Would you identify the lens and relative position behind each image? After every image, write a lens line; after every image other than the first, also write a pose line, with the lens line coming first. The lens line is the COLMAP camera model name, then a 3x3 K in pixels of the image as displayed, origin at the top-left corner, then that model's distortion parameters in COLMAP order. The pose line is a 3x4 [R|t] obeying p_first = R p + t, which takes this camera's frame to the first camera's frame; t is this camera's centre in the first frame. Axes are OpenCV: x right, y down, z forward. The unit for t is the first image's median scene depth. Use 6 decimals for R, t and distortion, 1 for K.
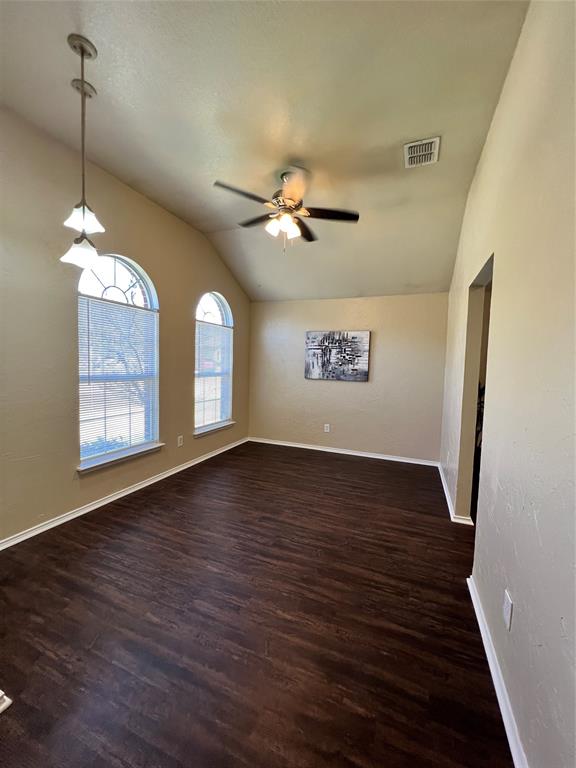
lens RADIAL K [[306.3, 0, 289.0], [0, 306.3, 383.1], [0, 0, 1]] dist [-0.004083, 0.000580]
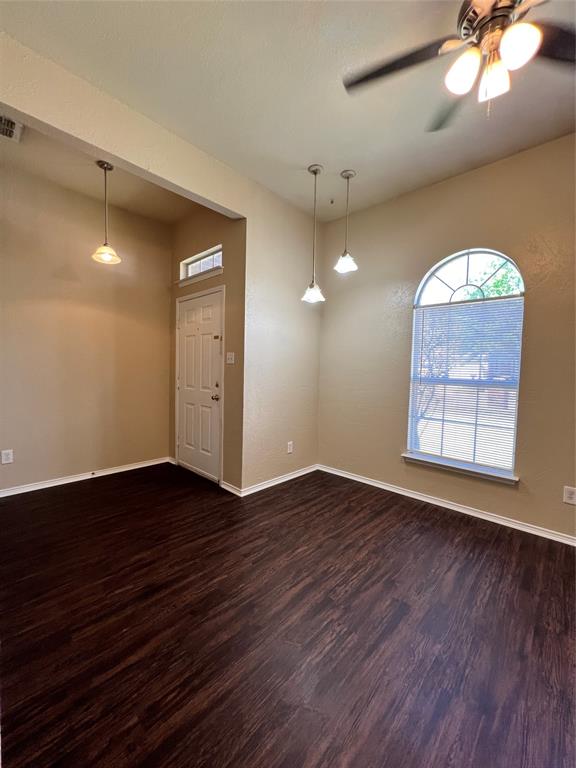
lens RADIAL K [[306.3, 0, 289.9], [0, 306.3, 384.6], [0, 0, 1]] dist [-0.004083, 0.000580]
pose [[-0.357438, 0.011805, -0.933862, 0.329224], [-0.088219, 0.995022, 0.046344, -0.004667], [0.929761, 0.098949, -0.354617, 0.558872]]
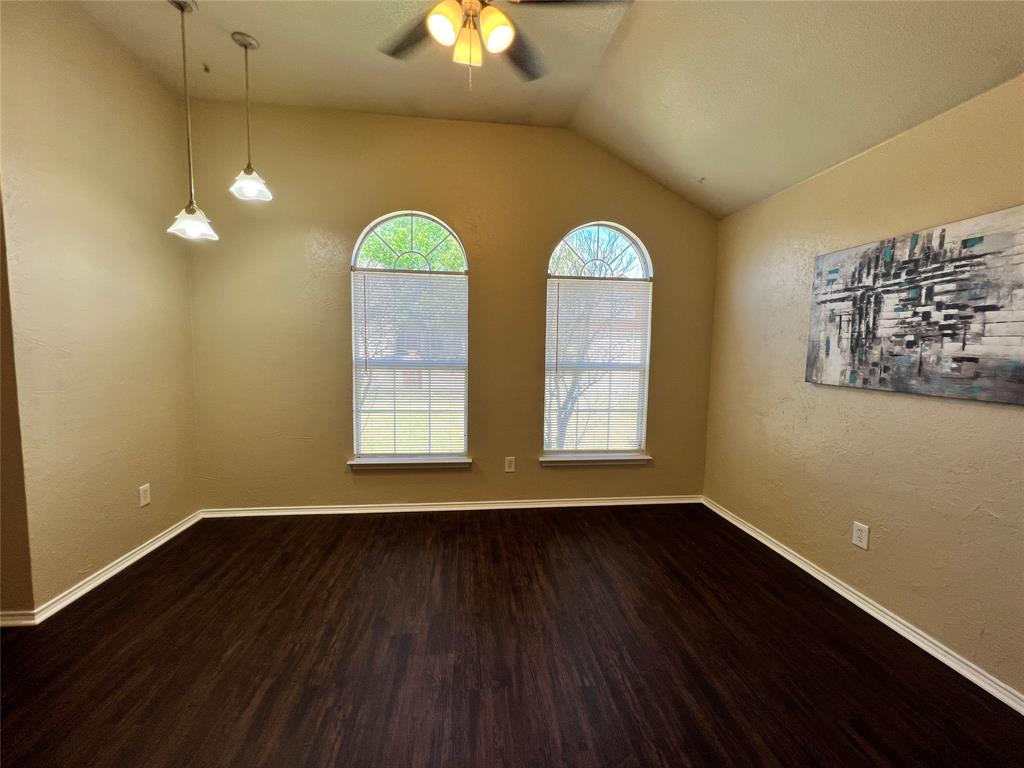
lens RADIAL K [[408.5, 0, 513.6], [0, 408.5, 382.6], [0, 0, 1]] dist [-0.004083, 0.000580]
pose [[0.479857, 0.052348, -0.875783, 0.340858], [-0.054879, 0.998055, 0.029588, -0.011324], [0.875628, 0.033864, 0.481797, 0.473692]]
